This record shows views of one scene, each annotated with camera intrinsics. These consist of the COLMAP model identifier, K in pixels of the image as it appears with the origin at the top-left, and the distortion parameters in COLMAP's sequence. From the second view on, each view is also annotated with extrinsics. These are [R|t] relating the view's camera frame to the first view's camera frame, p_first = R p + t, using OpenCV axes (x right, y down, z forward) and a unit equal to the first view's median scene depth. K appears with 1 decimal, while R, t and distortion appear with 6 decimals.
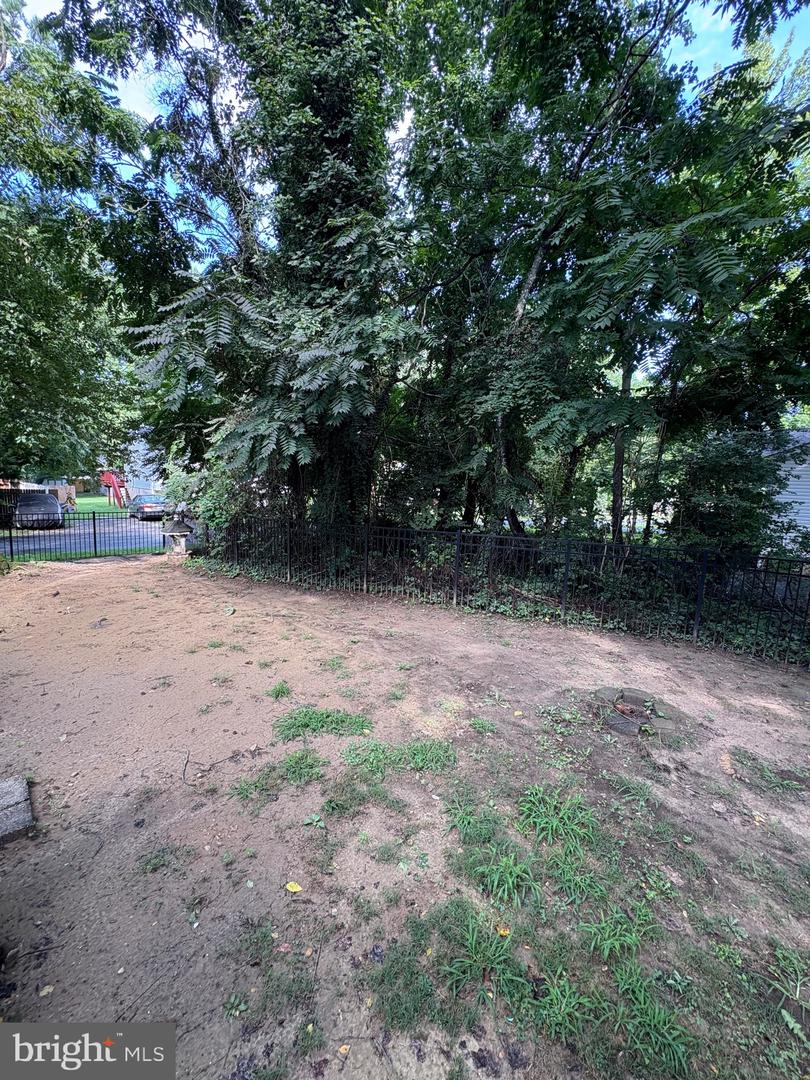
lens RADIAL K [[429.6, 0, 405.0], [0, 429.6, 540.0], [0, 0, 1]] dist [-0.000321, 0.000513]
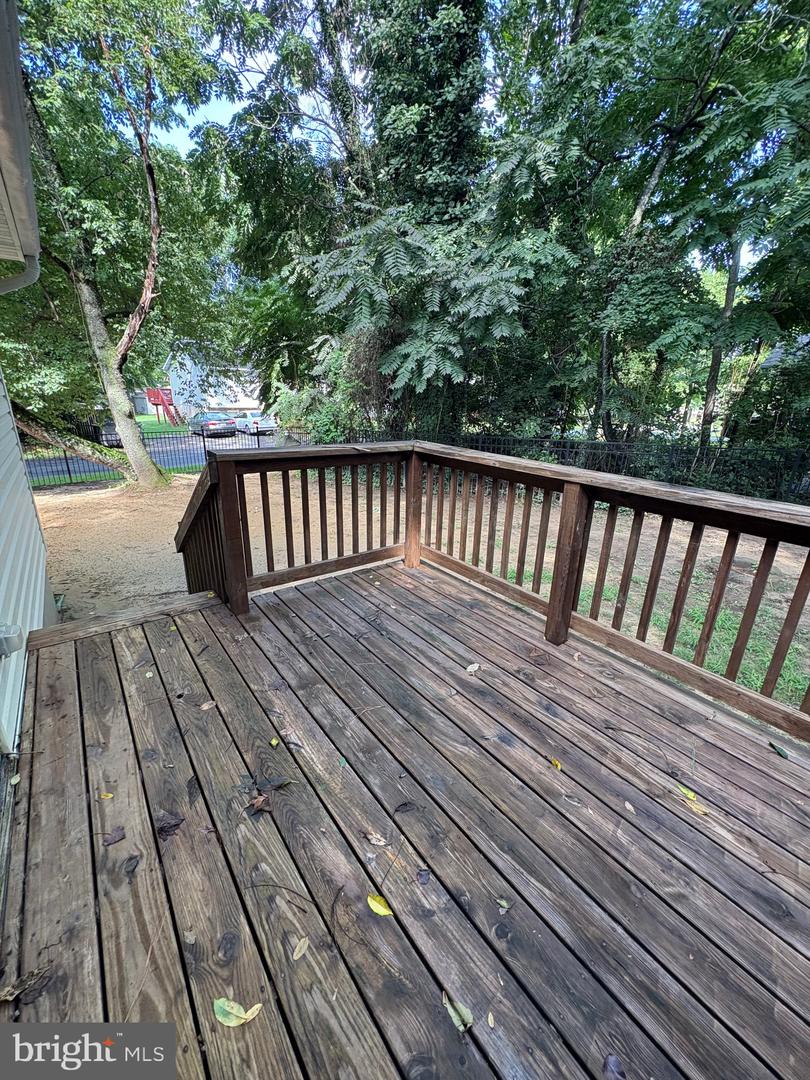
lens RADIAL K [[429.6, 0, 405.0], [0, 429.6, 540.0], [0, 0, 1]] dist [-0.000321, 0.000513]
pose [[0.998983, -0.010602, -0.043831, -0.299487], [0.019036, 0.980270, 0.196745, 0.011556], [0.040881, -0.197379, 0.979475, -0.218751]]
